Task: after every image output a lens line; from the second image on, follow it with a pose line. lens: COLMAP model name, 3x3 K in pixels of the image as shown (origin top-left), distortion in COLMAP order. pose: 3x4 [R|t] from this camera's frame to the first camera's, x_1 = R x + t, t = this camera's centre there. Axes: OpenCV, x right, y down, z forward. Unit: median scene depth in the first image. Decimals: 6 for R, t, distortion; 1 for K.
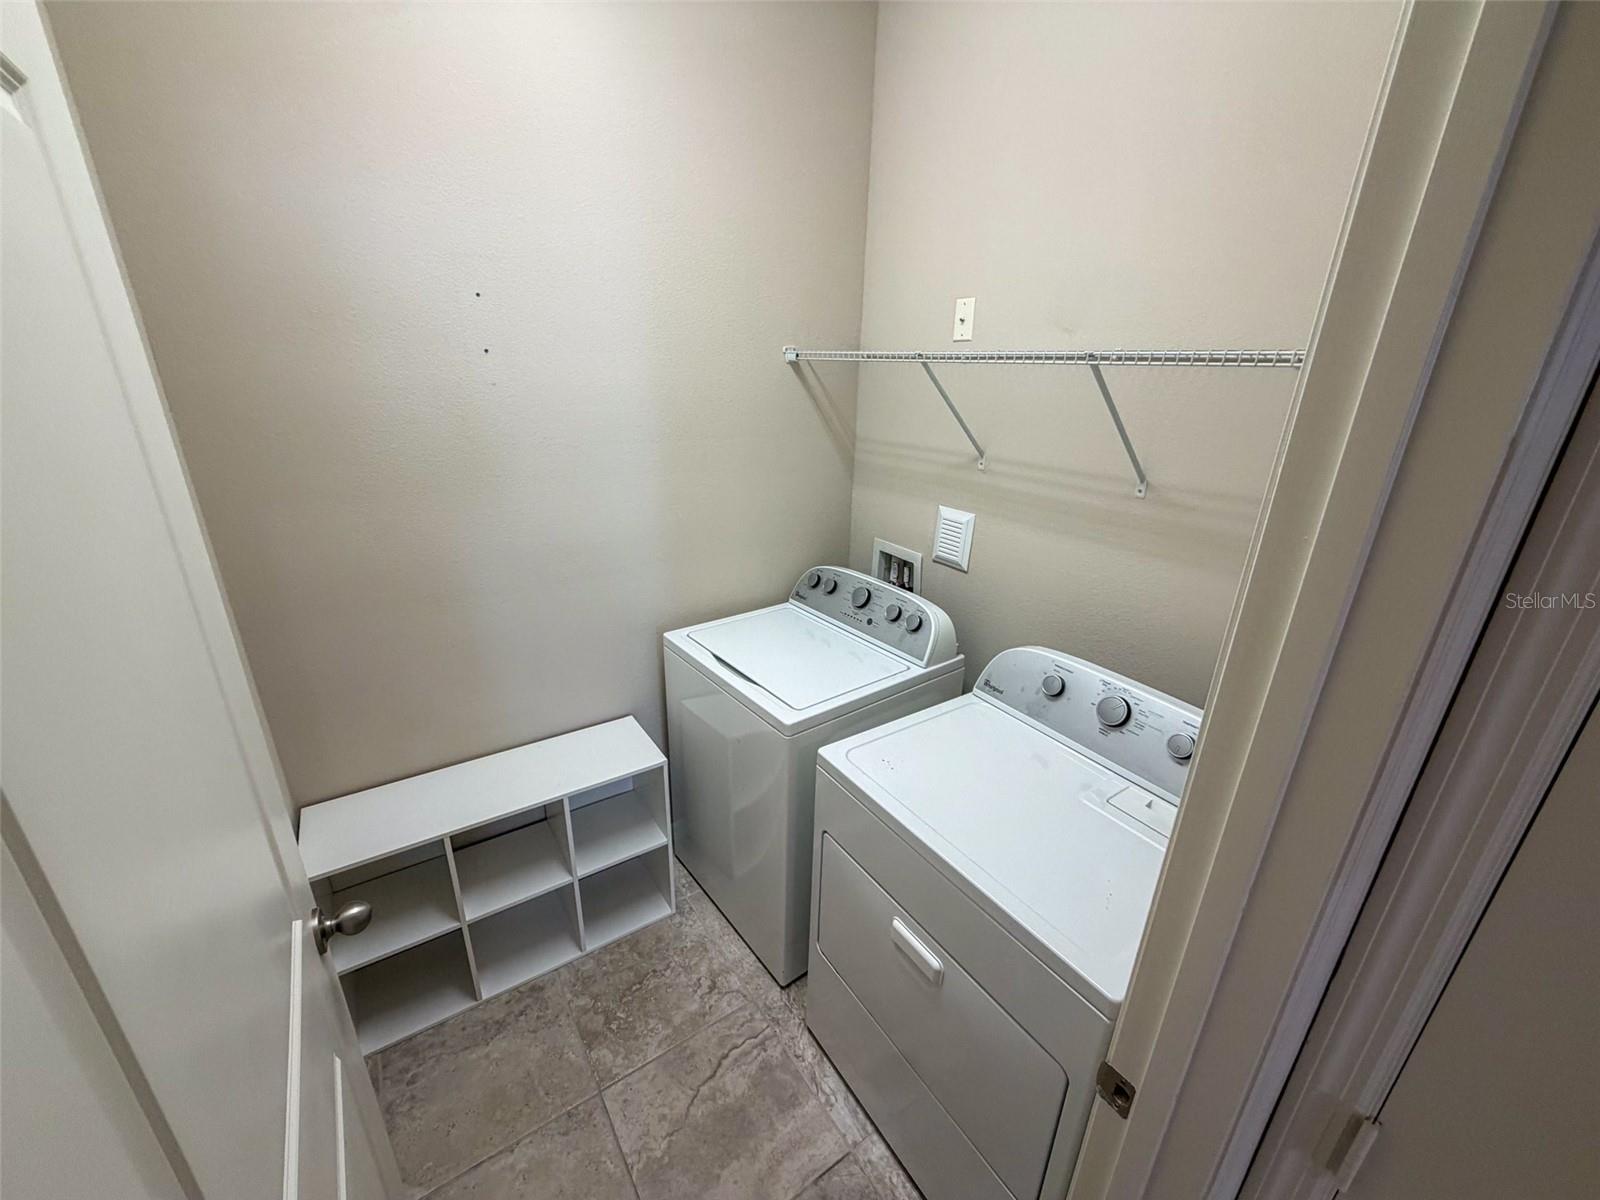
lens RADIAL K [[637.7, 0, 797.0], [0, 637.7, 607.9], [0, 0, 1]] dist [-0.000258, -0.000127]
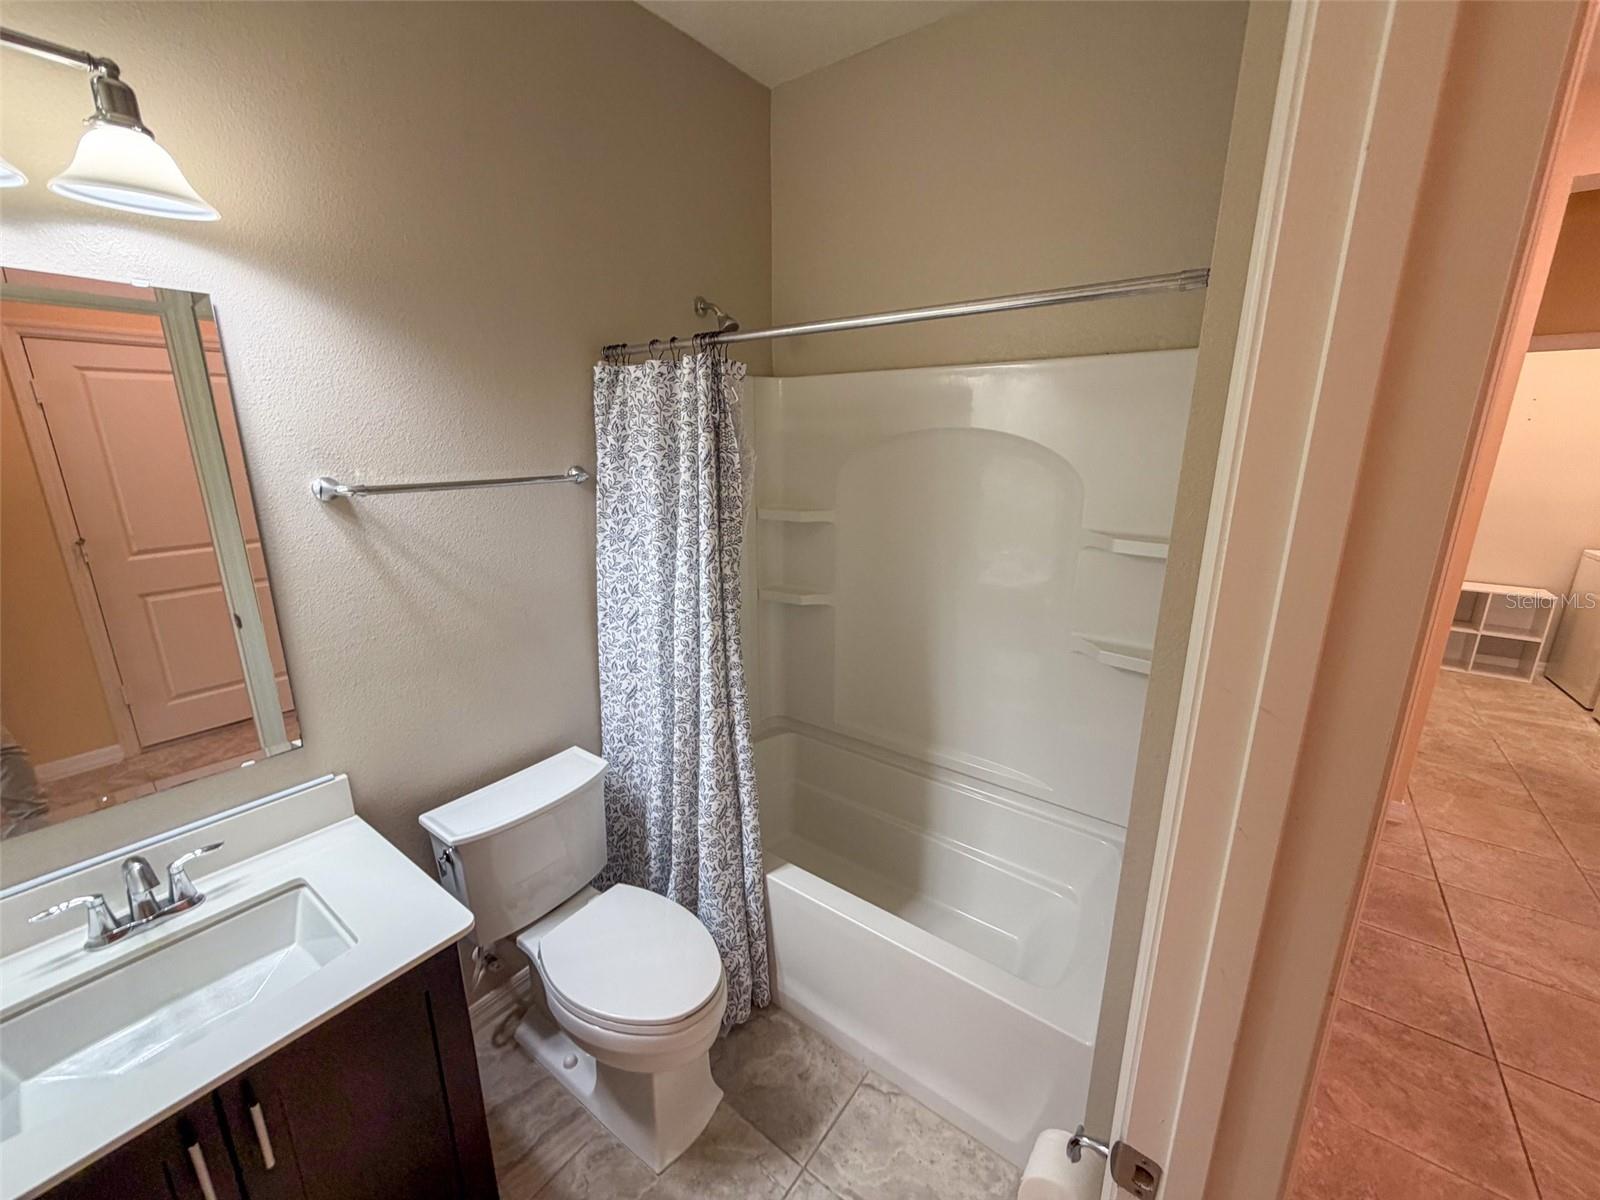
lens RADIAL K [[637.7, 0, 797.5], [0, 637.7, 599.1], [0, 0, 1]] dist [-0.000258, -0.000127]
pose [[0.318366, 0.215159, -0.923228, 1.038869], [-0.333358, 0.937109, 0.103439, 0.936710], [0.887421, 0.274834, 0.370069, -2.236805]]
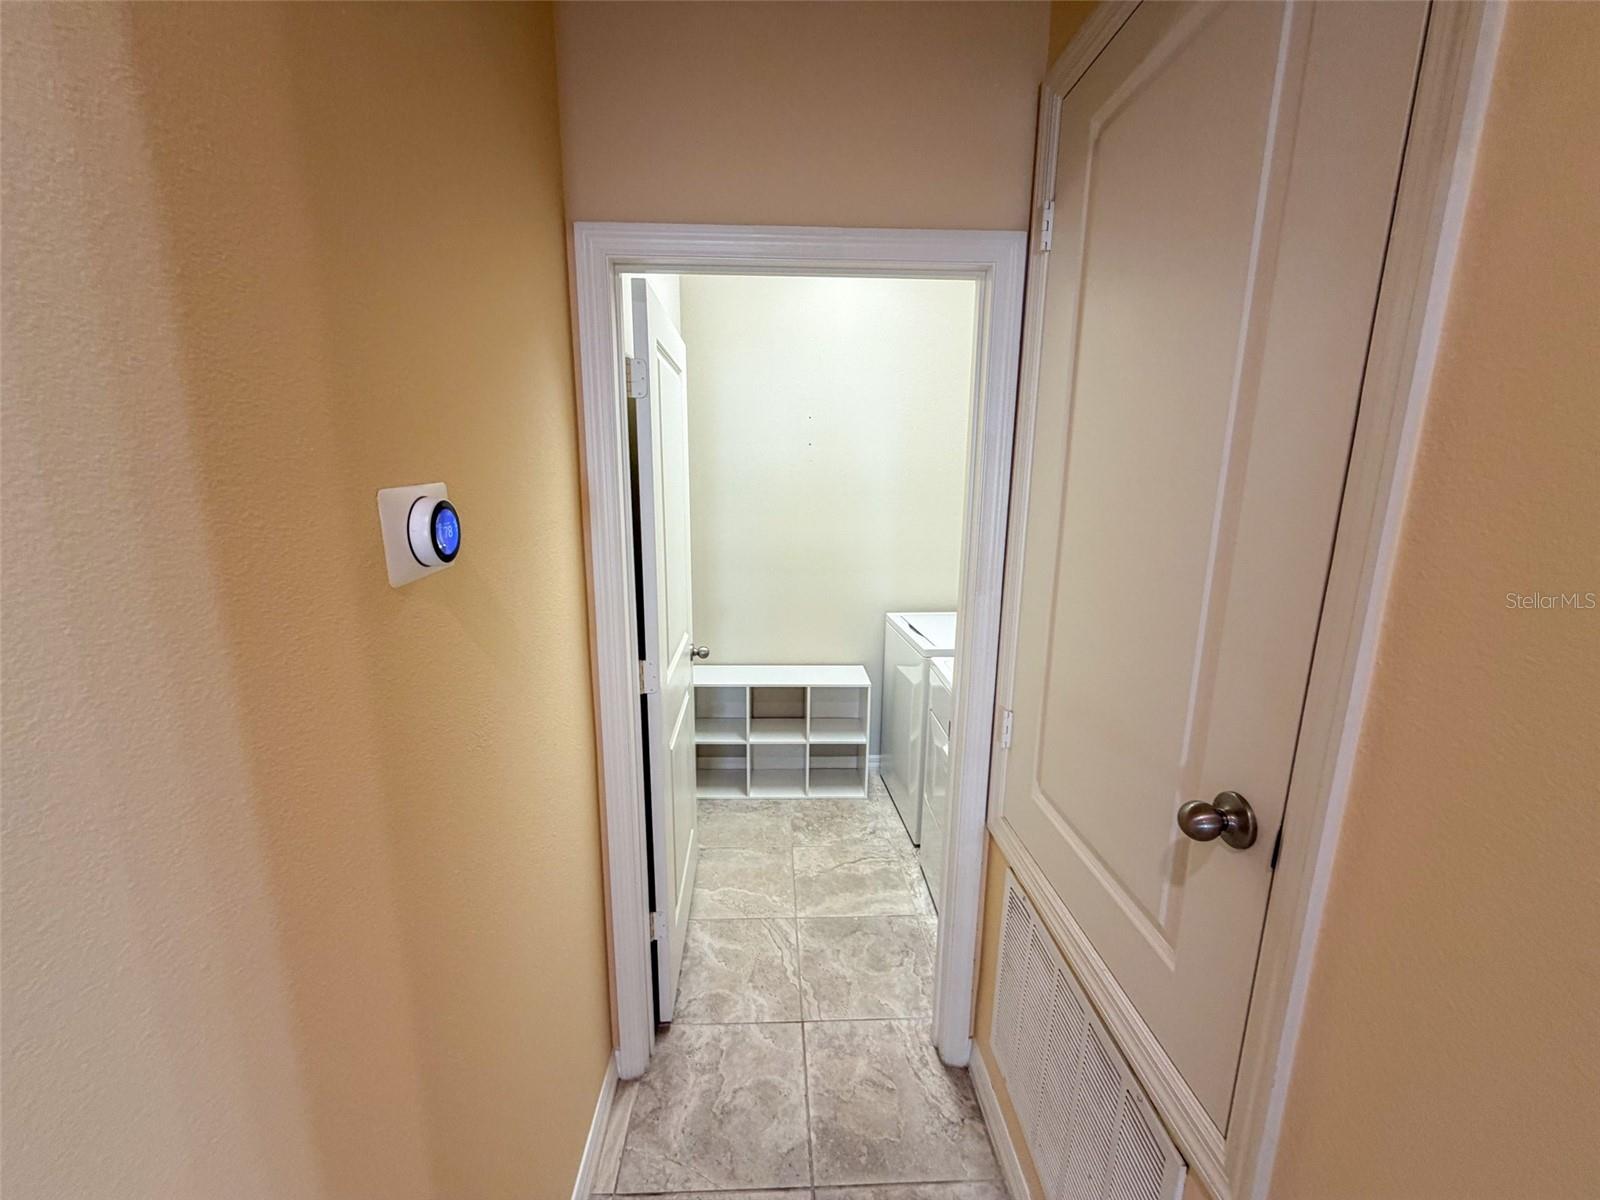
lens RADIAL K [[637.7, 0, 792.1], [0, 637.7, 594.8], [0, 0, 1]] dist [-0.000258, -0.000127]
pose [[0.846128, 0.086543, -0.525906, 0.485963], [-0.177790, 0.976042, -0.125428, 0.271582], [0.502451, 0.199629, 0.841244, -0.536165]]
